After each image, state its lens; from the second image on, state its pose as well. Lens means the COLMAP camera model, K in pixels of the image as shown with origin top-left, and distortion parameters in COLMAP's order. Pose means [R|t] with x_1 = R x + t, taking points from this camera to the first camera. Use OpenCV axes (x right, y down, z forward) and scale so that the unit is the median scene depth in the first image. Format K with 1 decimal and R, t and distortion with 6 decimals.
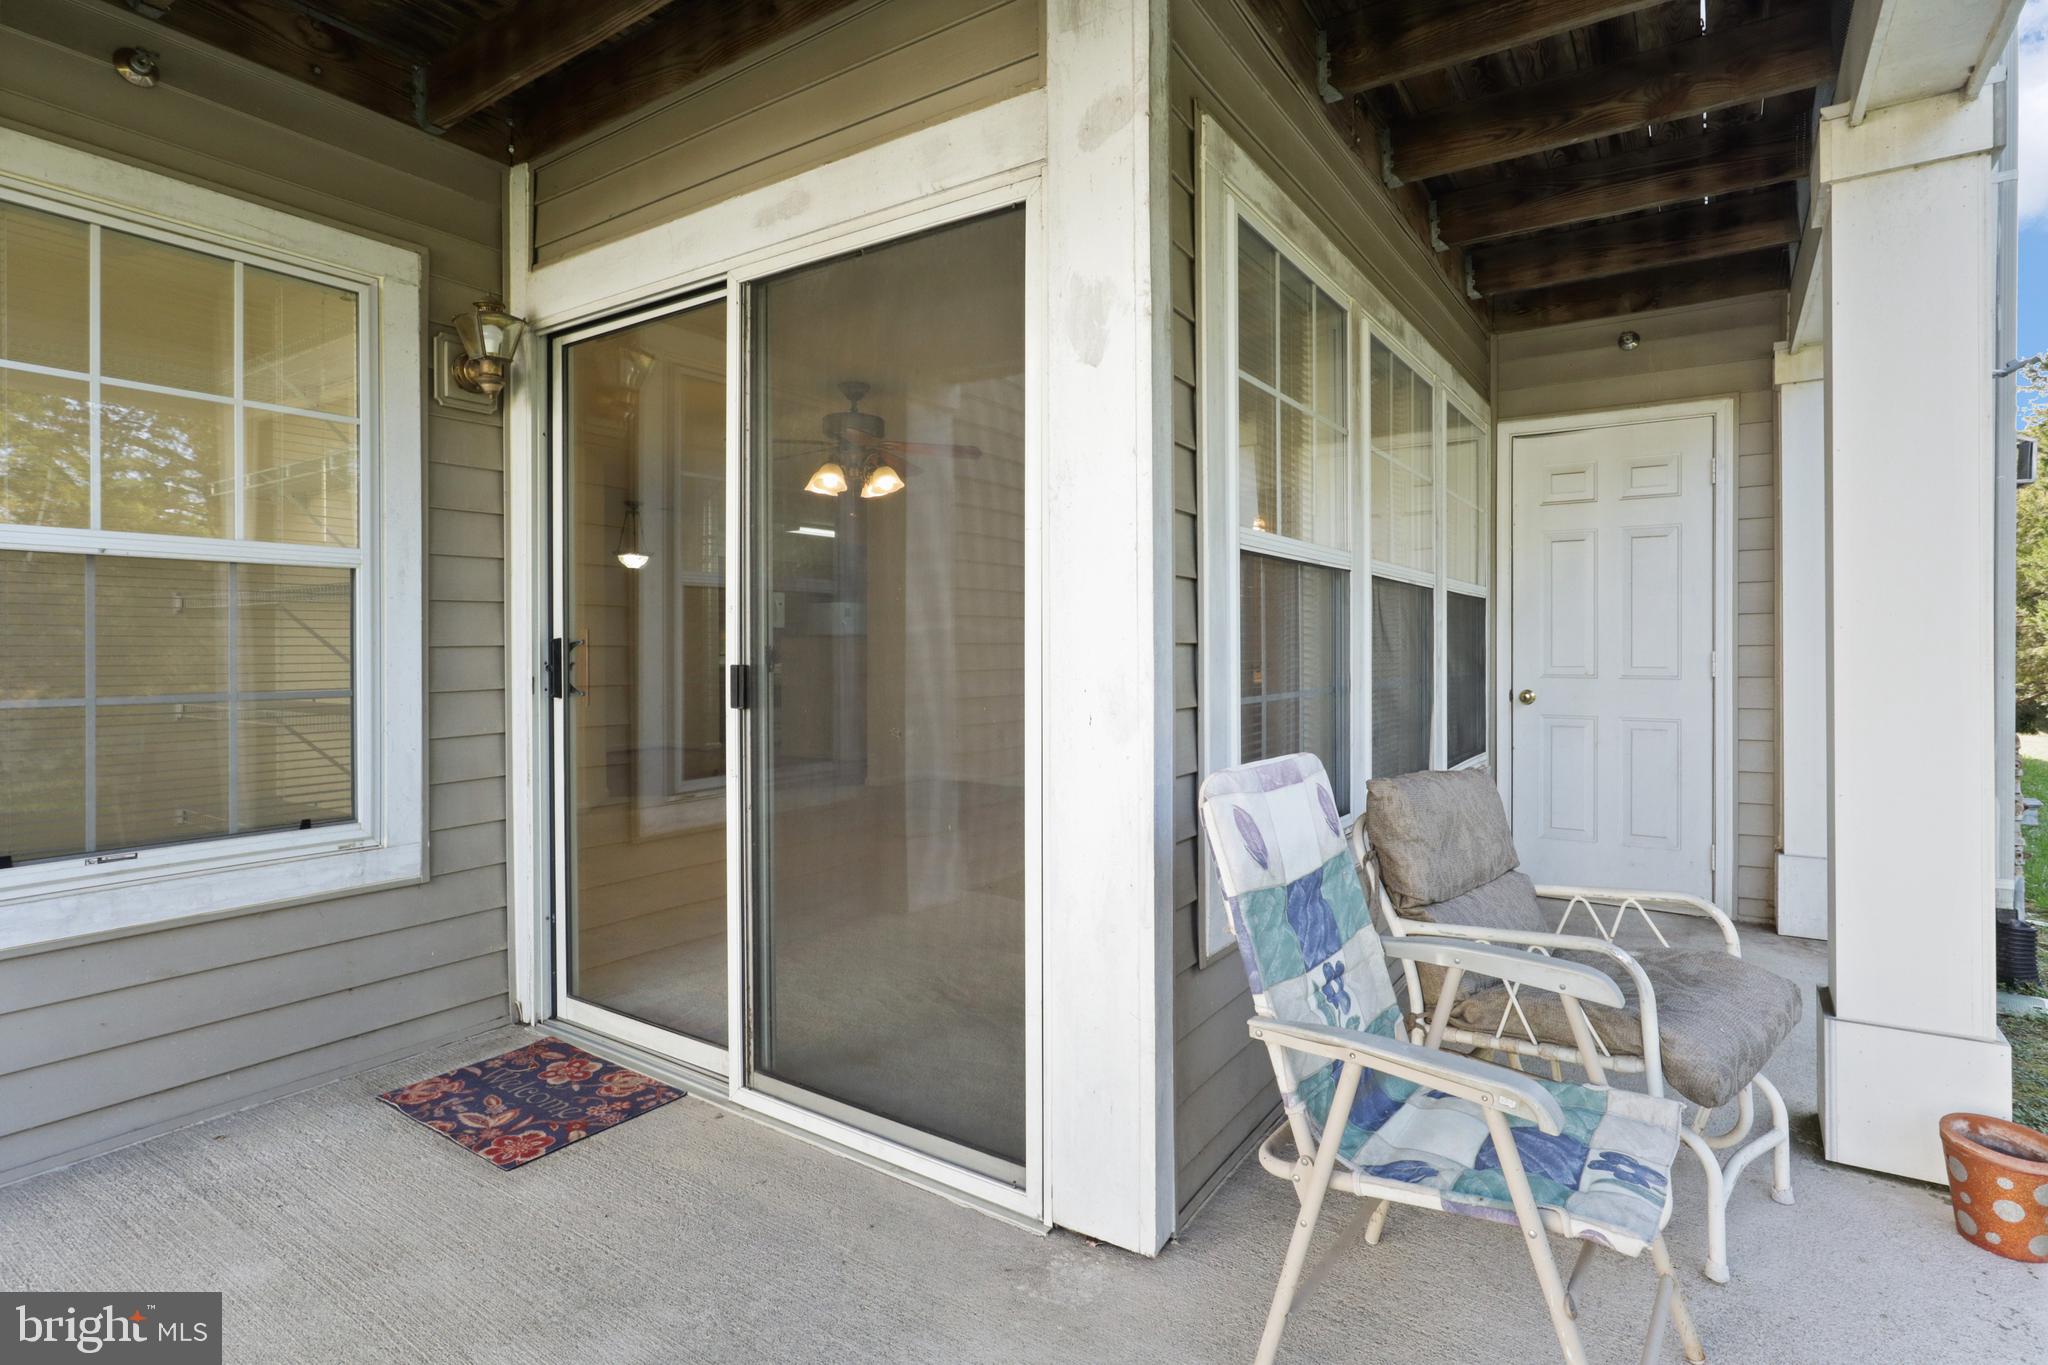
lens RADIAL K [[1034.2, 0, 1029.7], [0, 1034.2, 645.5], [0, 0, 1]] dist [-0.001458, 0.000861]
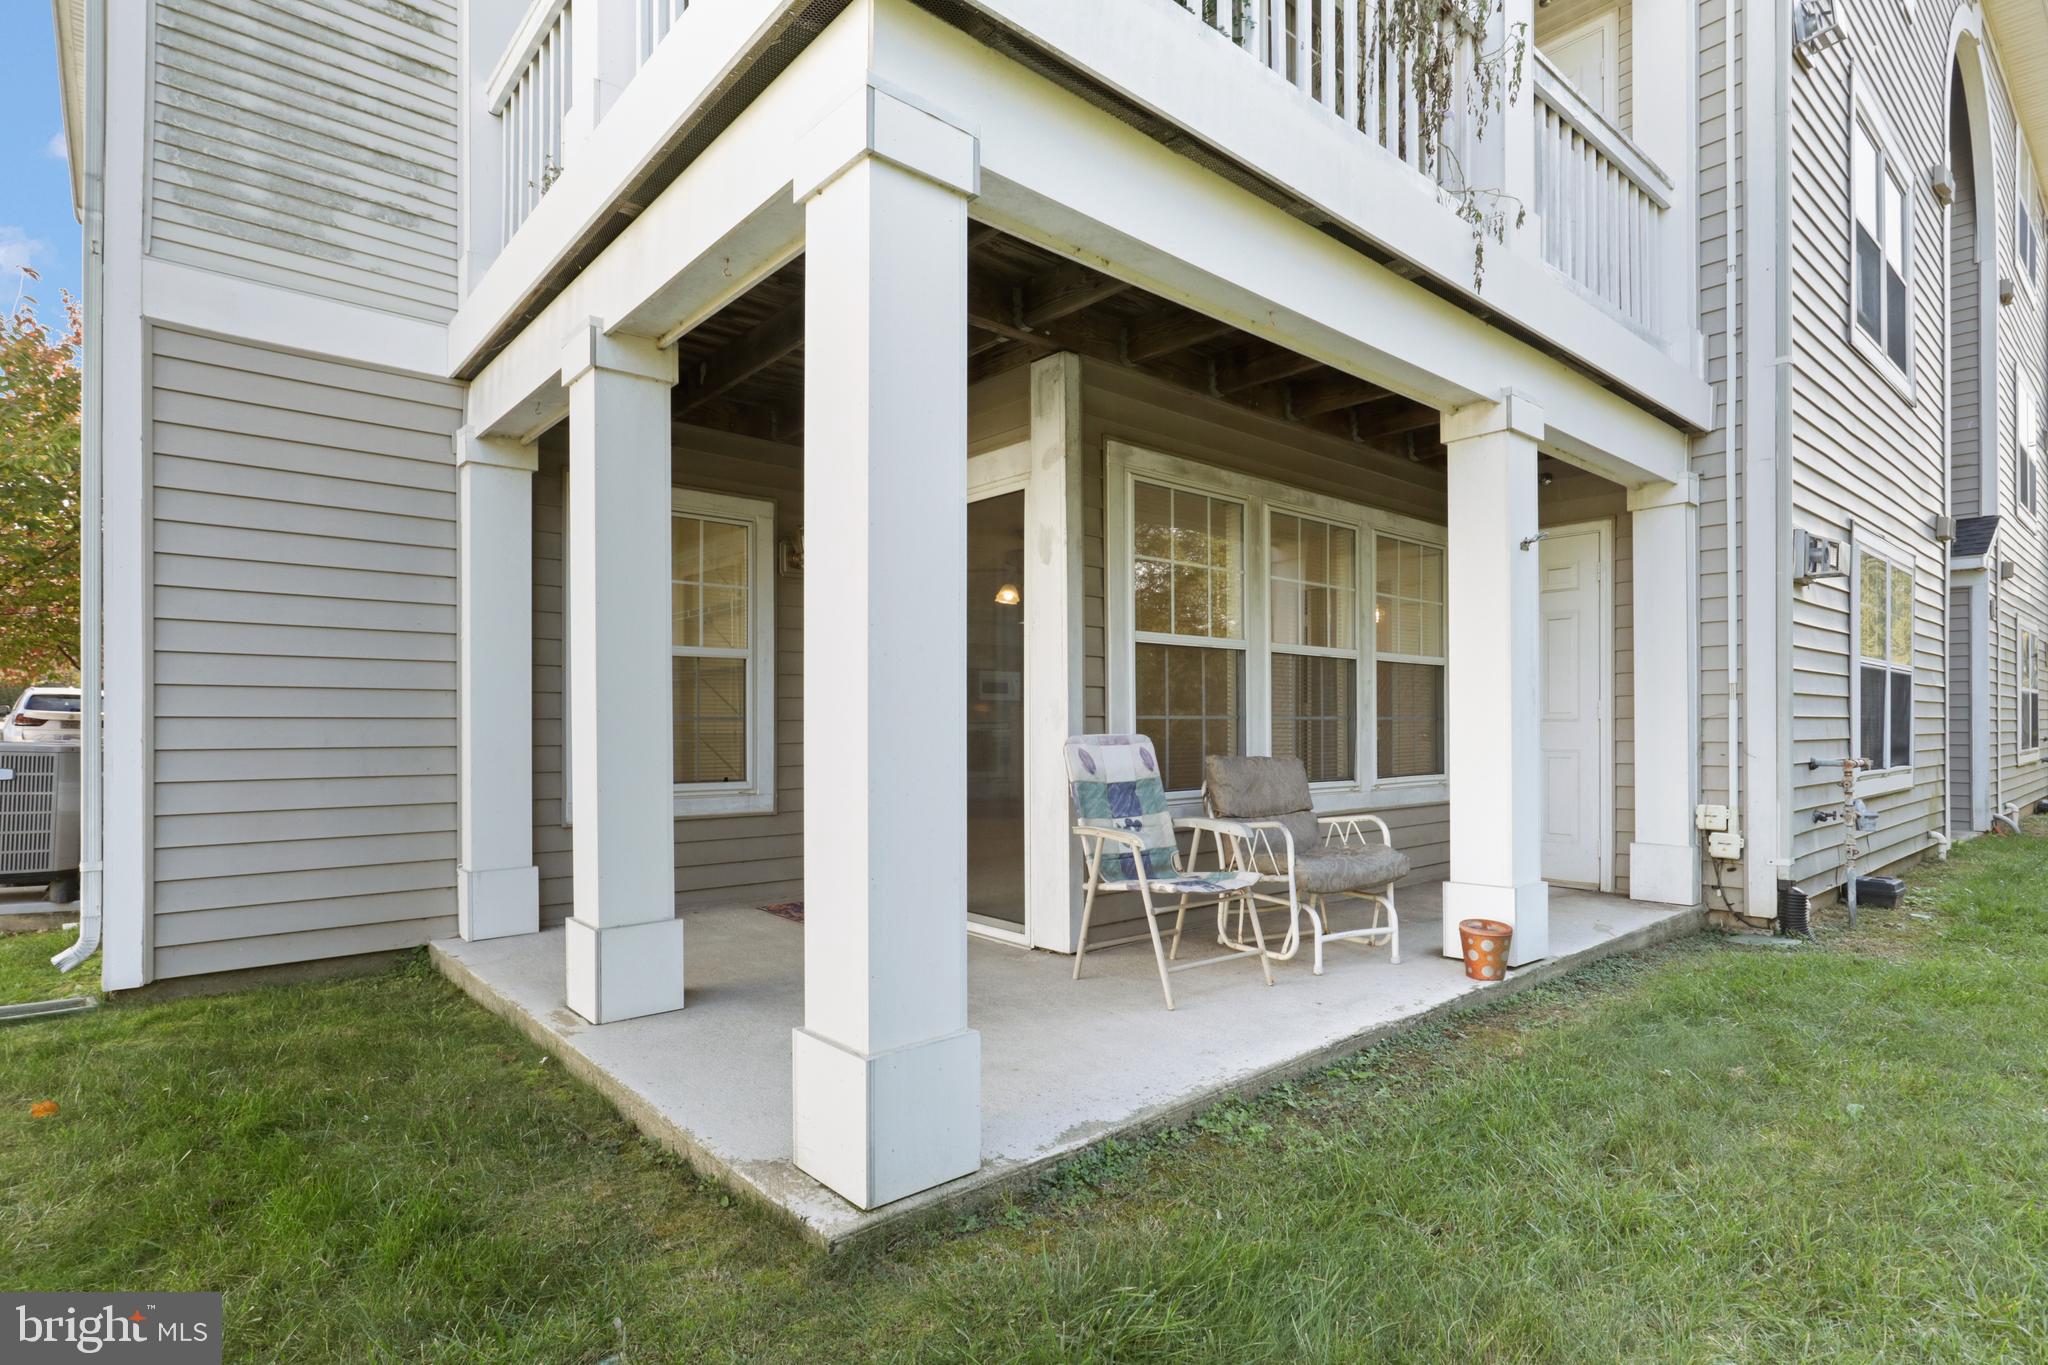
lens RADIAL K [[1034.2, 0, 1022.0], [0, 1034.2, 697.3], [0, 0, 1]] dist [-0.001458, 0.000861]
pose [[0.964014, -0.009690, -0.265674, 0.542812], [0.002161, 0.999588, -0.028616, 0.077788], [0.265842, 0.027012, 0.963638, -1.067639]]
